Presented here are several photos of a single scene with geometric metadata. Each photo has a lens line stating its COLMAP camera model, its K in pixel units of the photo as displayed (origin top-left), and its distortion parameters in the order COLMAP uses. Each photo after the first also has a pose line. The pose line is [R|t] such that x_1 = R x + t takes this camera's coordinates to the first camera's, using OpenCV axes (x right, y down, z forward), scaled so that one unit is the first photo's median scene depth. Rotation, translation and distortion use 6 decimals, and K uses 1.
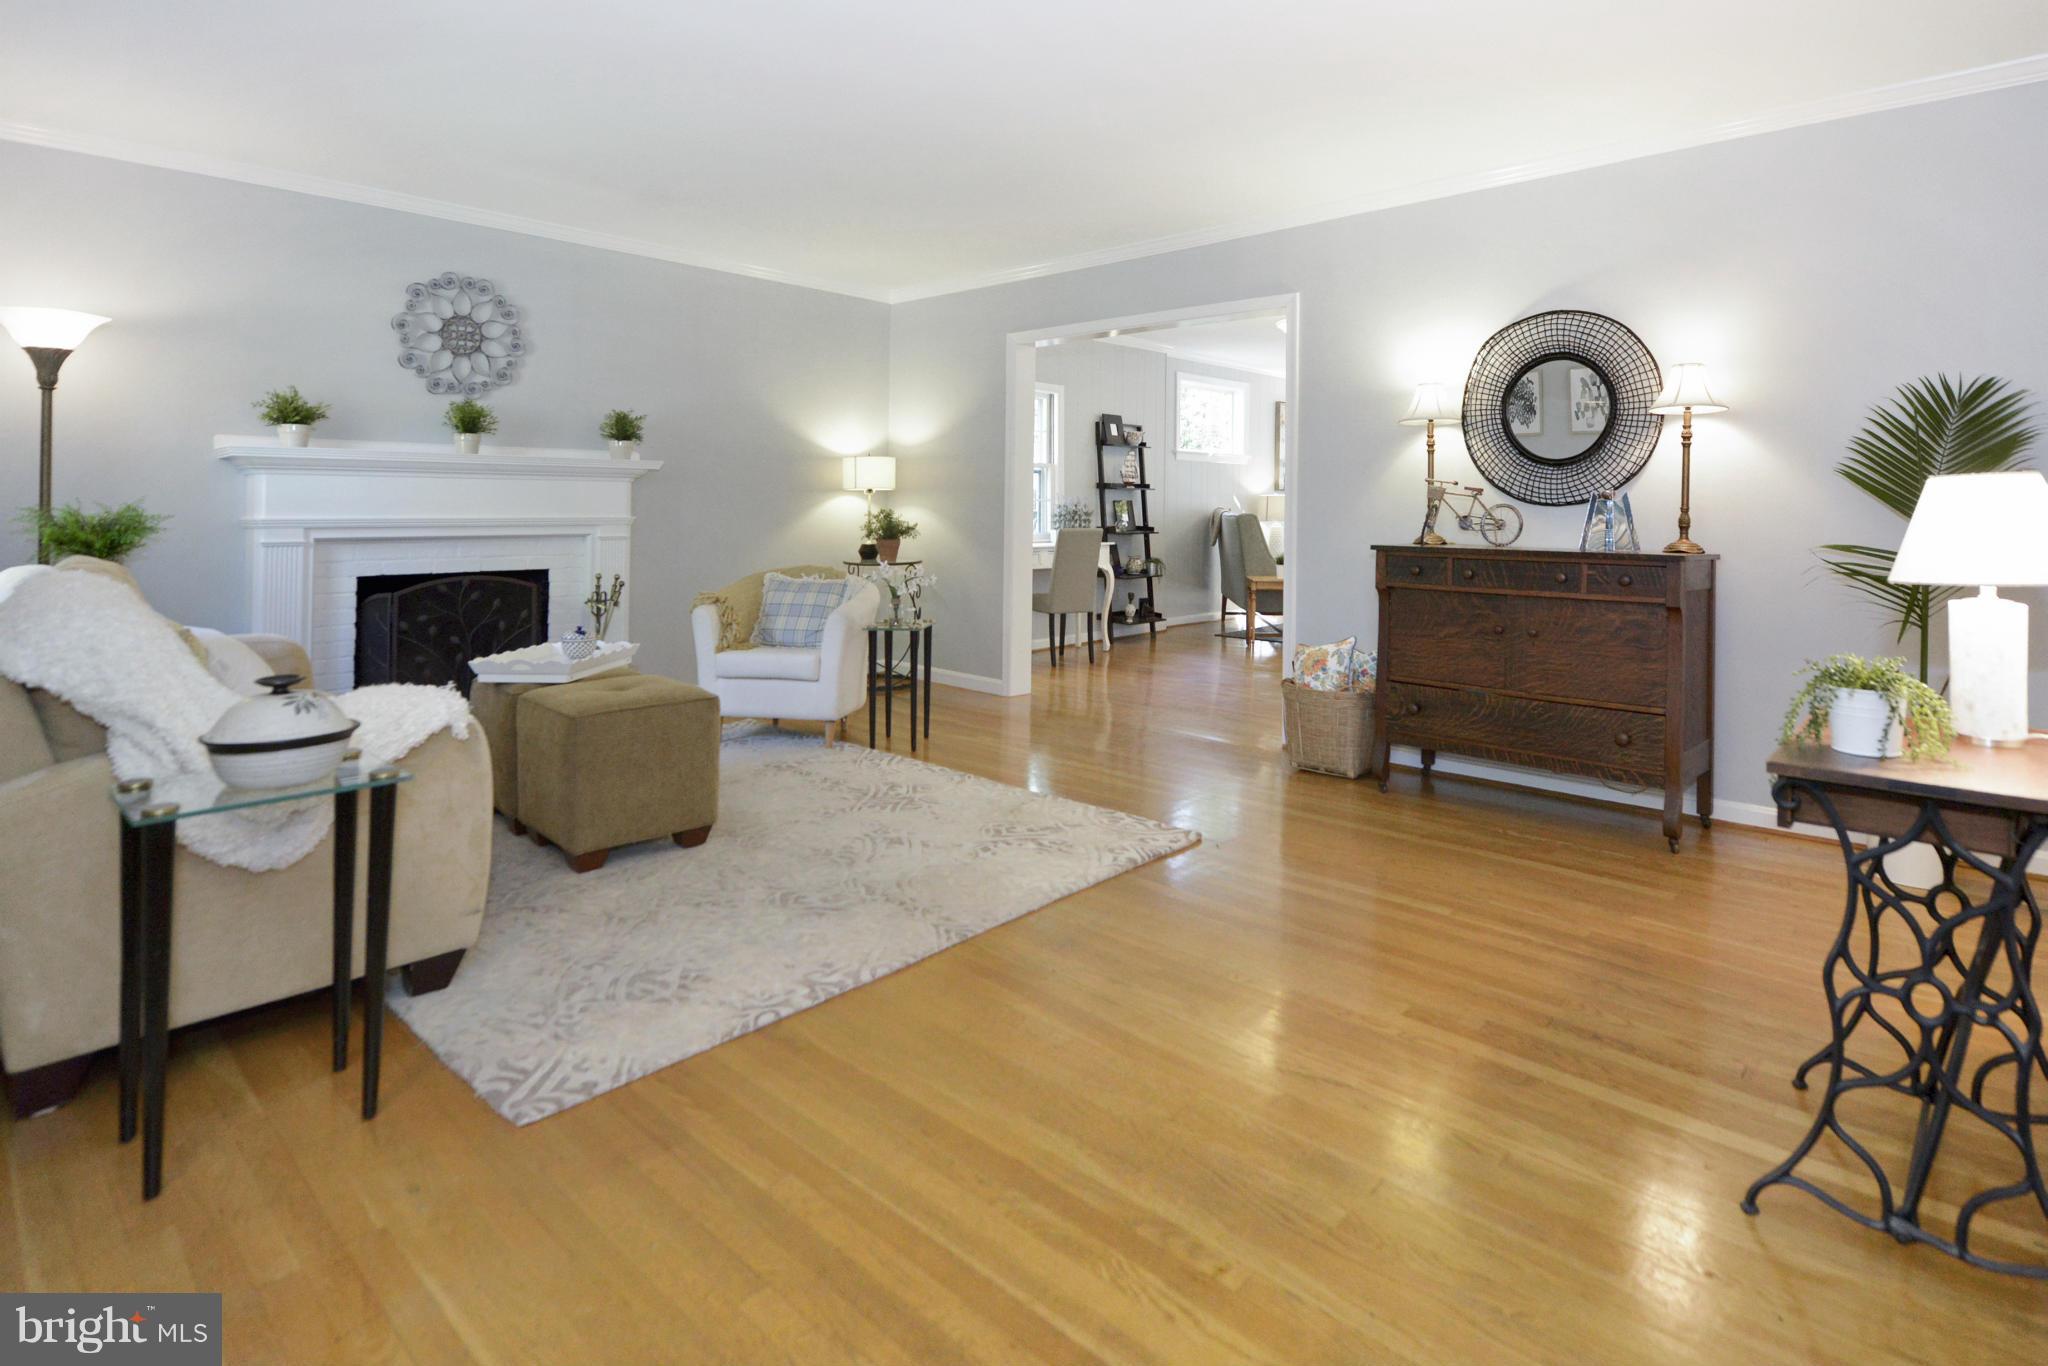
lens RADIAL K [[1026.4, 0, 1024.0], [0, 1026.4, 683.0], [0, 0, 1]] dist [-0.002591, -0.000528]
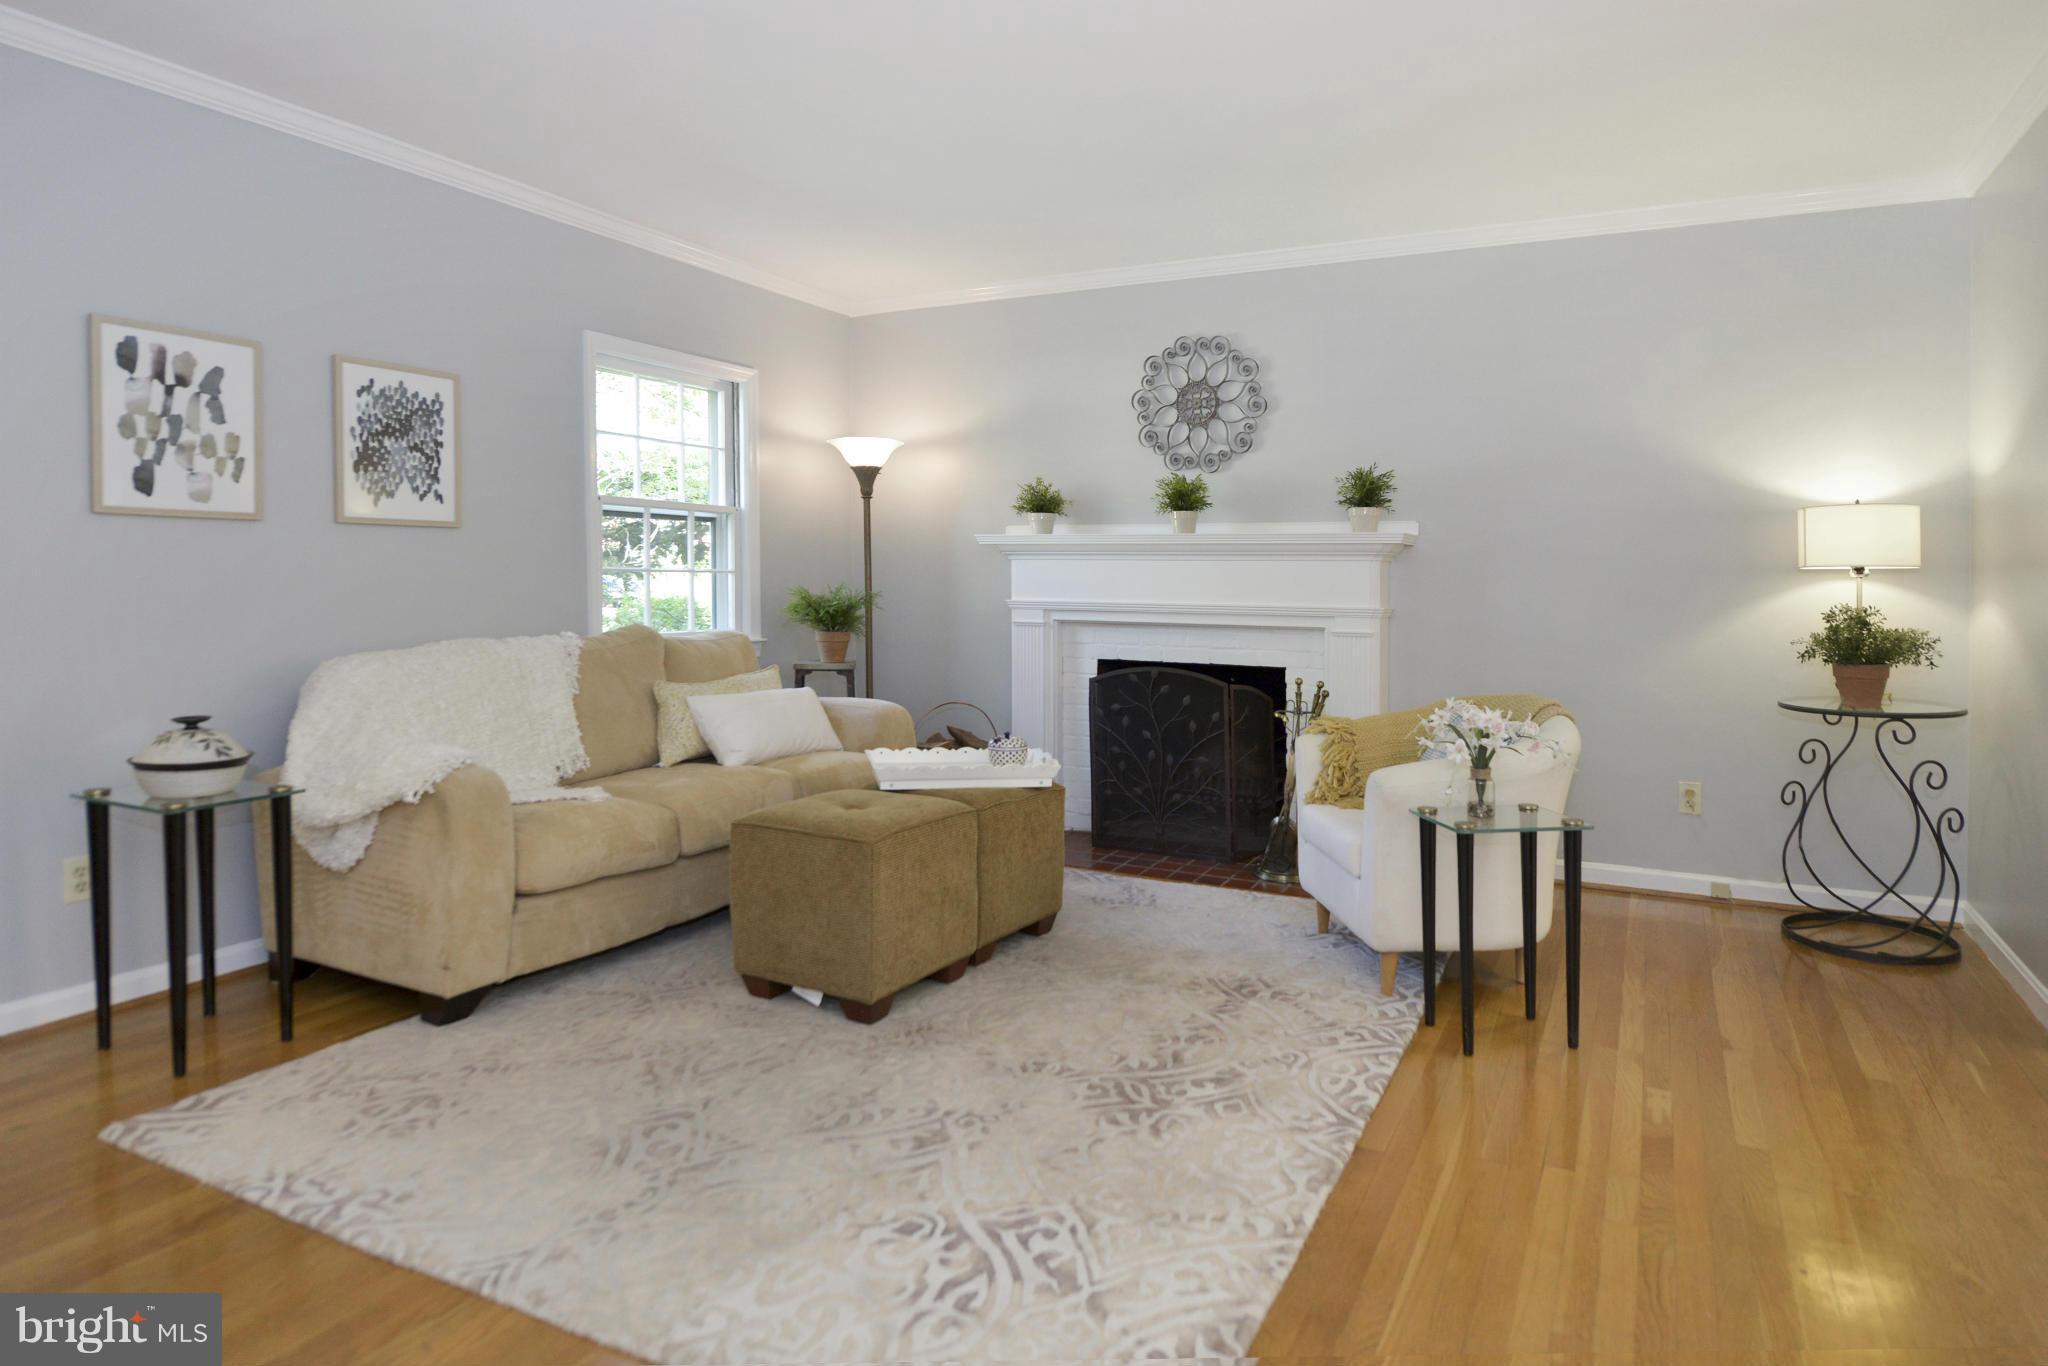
lens RADIAL K [[1124.8, 0, 1024.0], [0, 1124.8, 683.0], [0, 0, 1]] dist [0.000077, -0.001014]
pose [[0.291083, 0.090973, -0.952363, 0.370338], [-0.170592, 0.984451, 0.041898, -0.112332], [0.941365, 0.150270, 0.302076, 0.594310]]
